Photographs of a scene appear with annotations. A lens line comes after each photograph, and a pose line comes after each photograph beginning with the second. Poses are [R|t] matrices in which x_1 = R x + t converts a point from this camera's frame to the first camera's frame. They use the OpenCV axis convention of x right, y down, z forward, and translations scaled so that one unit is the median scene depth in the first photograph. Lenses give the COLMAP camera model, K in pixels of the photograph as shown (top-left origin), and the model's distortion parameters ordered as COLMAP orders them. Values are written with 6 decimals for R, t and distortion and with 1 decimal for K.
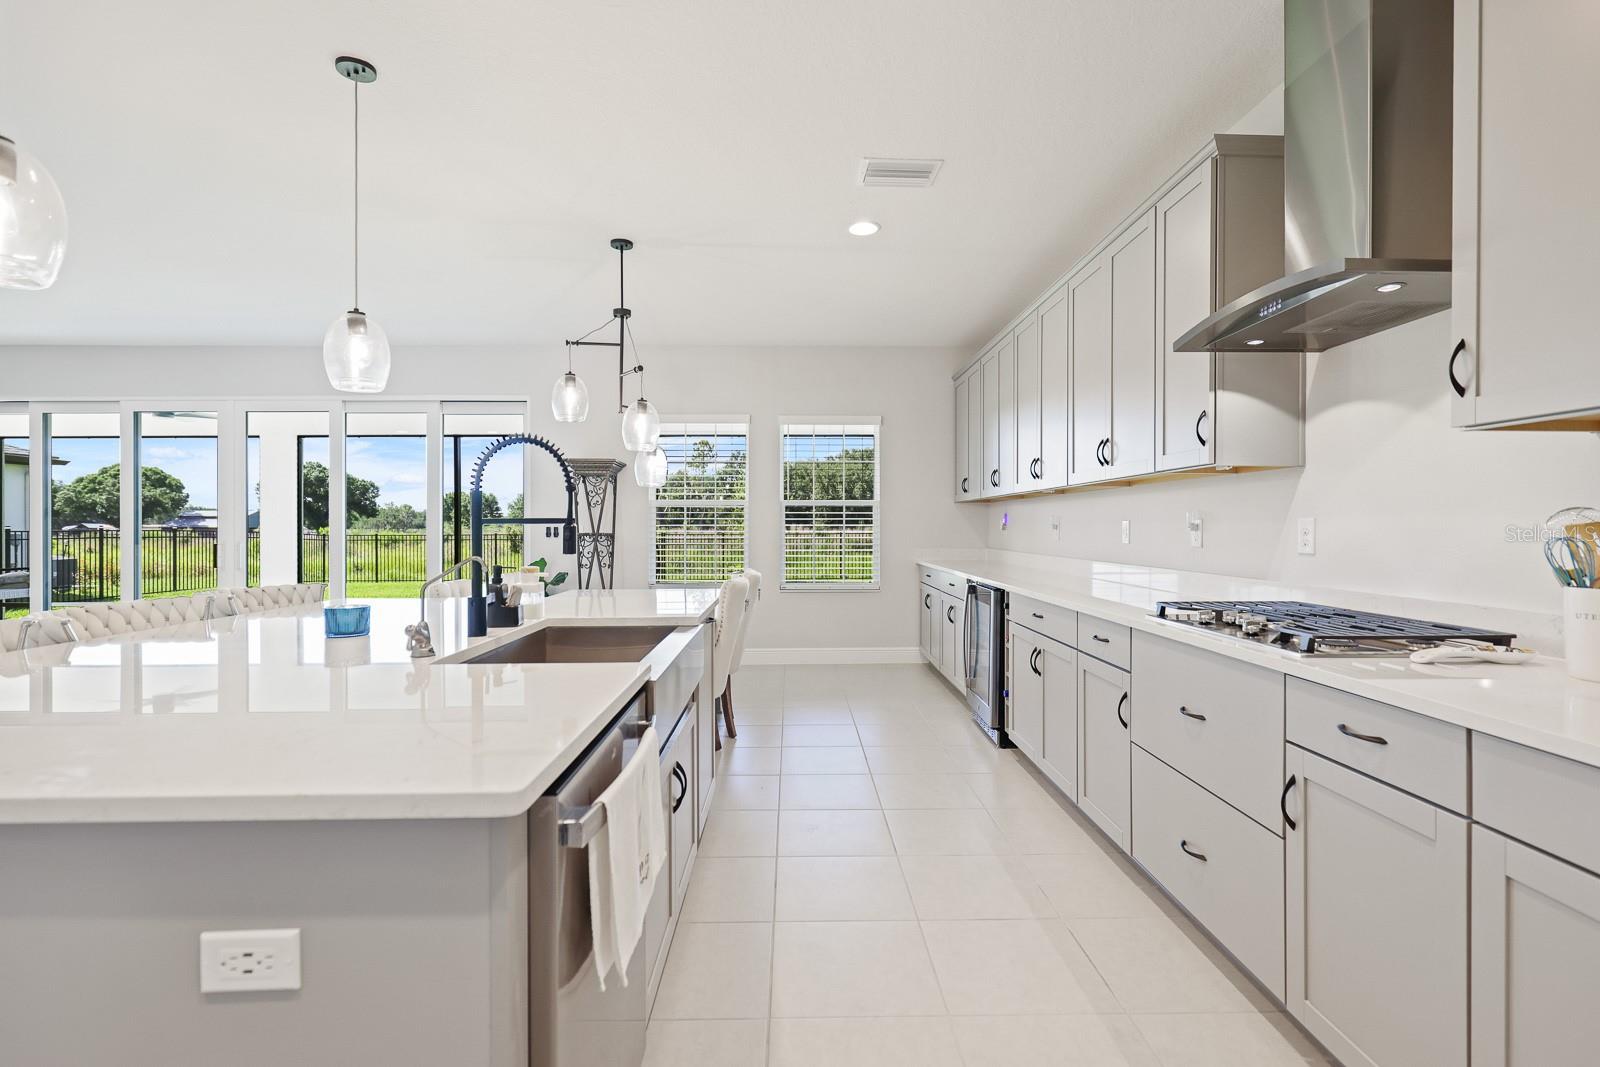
lens RADIAL K [[733.1, 0, 807.4], [0, 733.1, 524.8], [0, 0, 1]] dist [-0.005362, 0.001938]
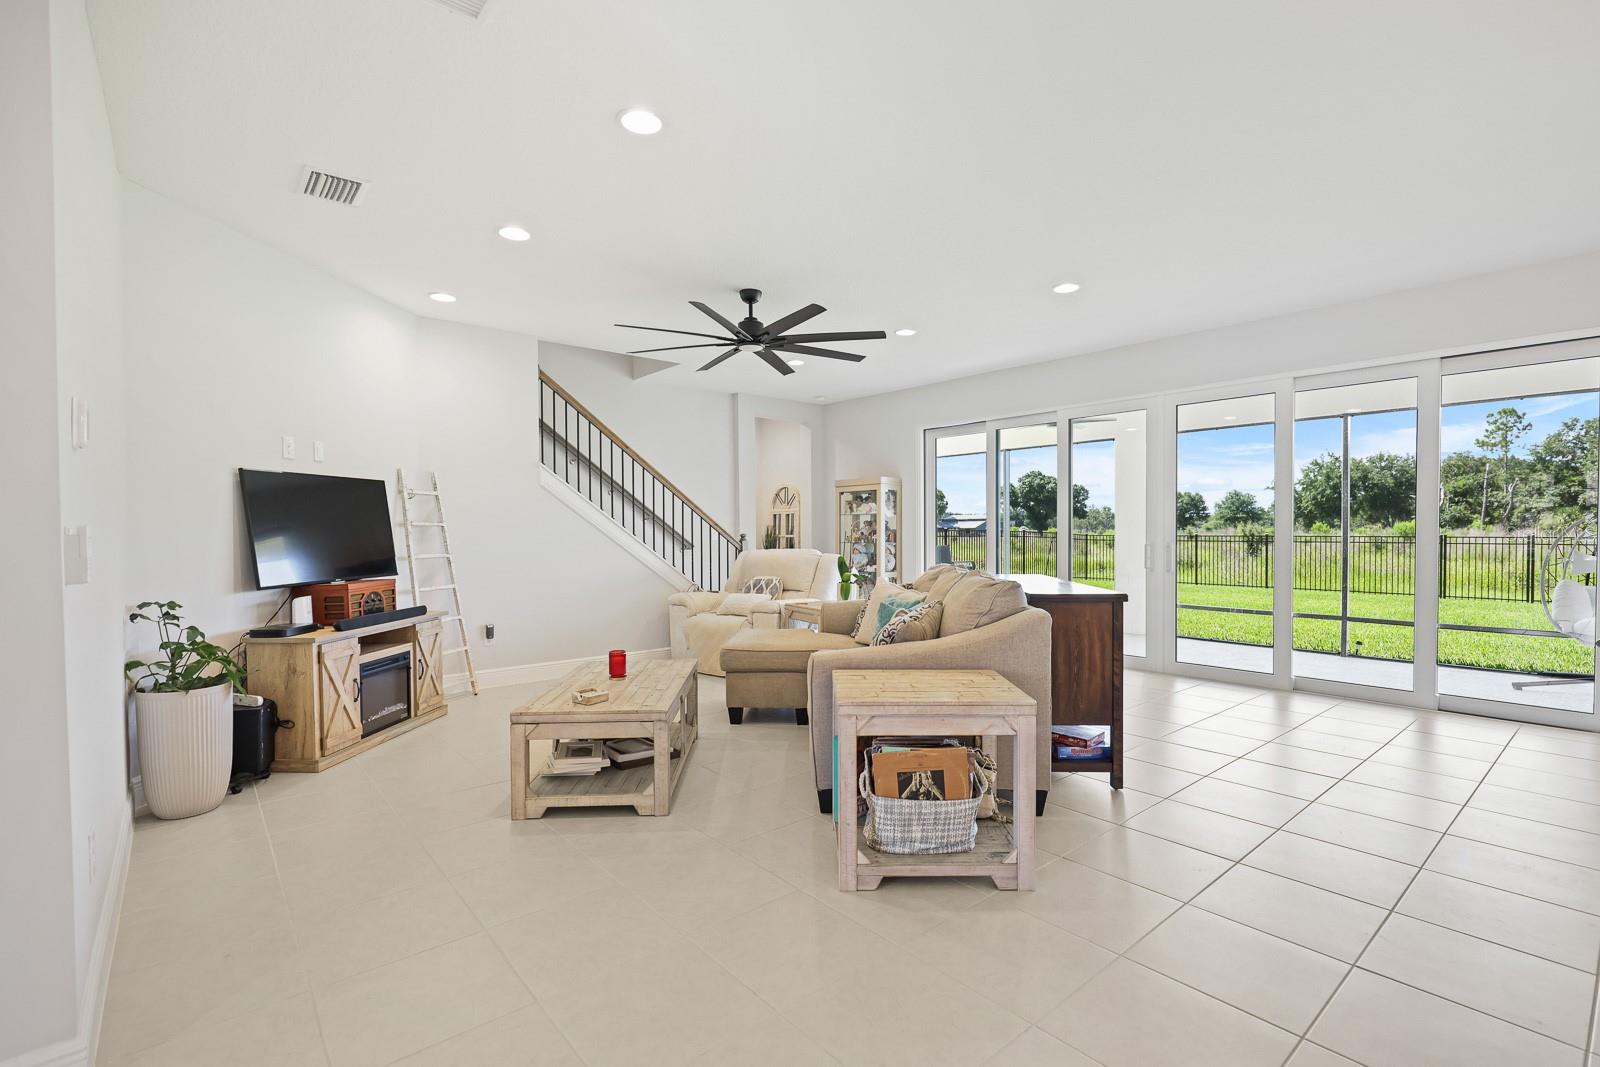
lens RADIAL K [[733.1, 0, 806.1], [0, 733.1, 537.0], [0, 0, 1]] dist [-0.005362, 0.001938]
pose [[0.635649, 0.008200, -0.771935, -0.217054], [0.003902, 0.999897, 0.013835, -0.000462], [0.771968, -0.011806, 0.635551, 0.021353]]
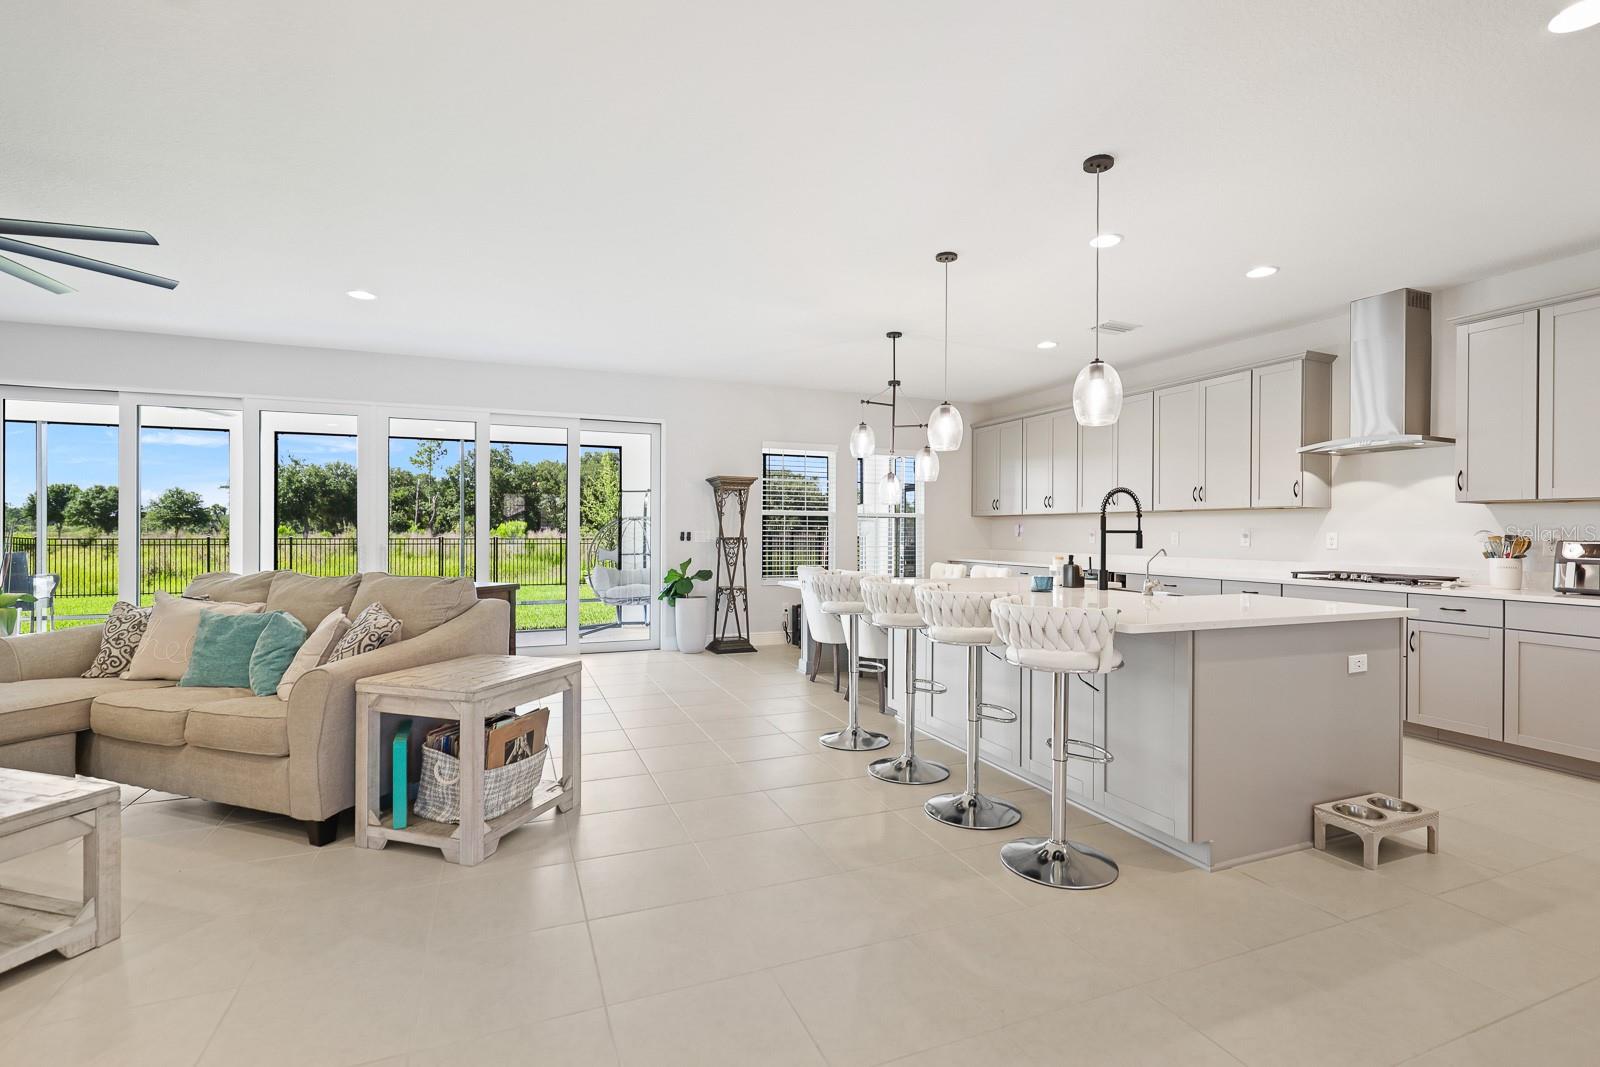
lens RADIAL K [[733.1, 0, 809.3], [0, 733.1, 531.5], [0, 0, 1]] dist [-0.005362, 0.001938]
pose [[0.929359, 0.006299, 0.369123, -0.383771], [-0.006920, 0.999976, 0.000357, -0.000376], [-0.369112, -0.002886, 0.929381, -0.106286]]
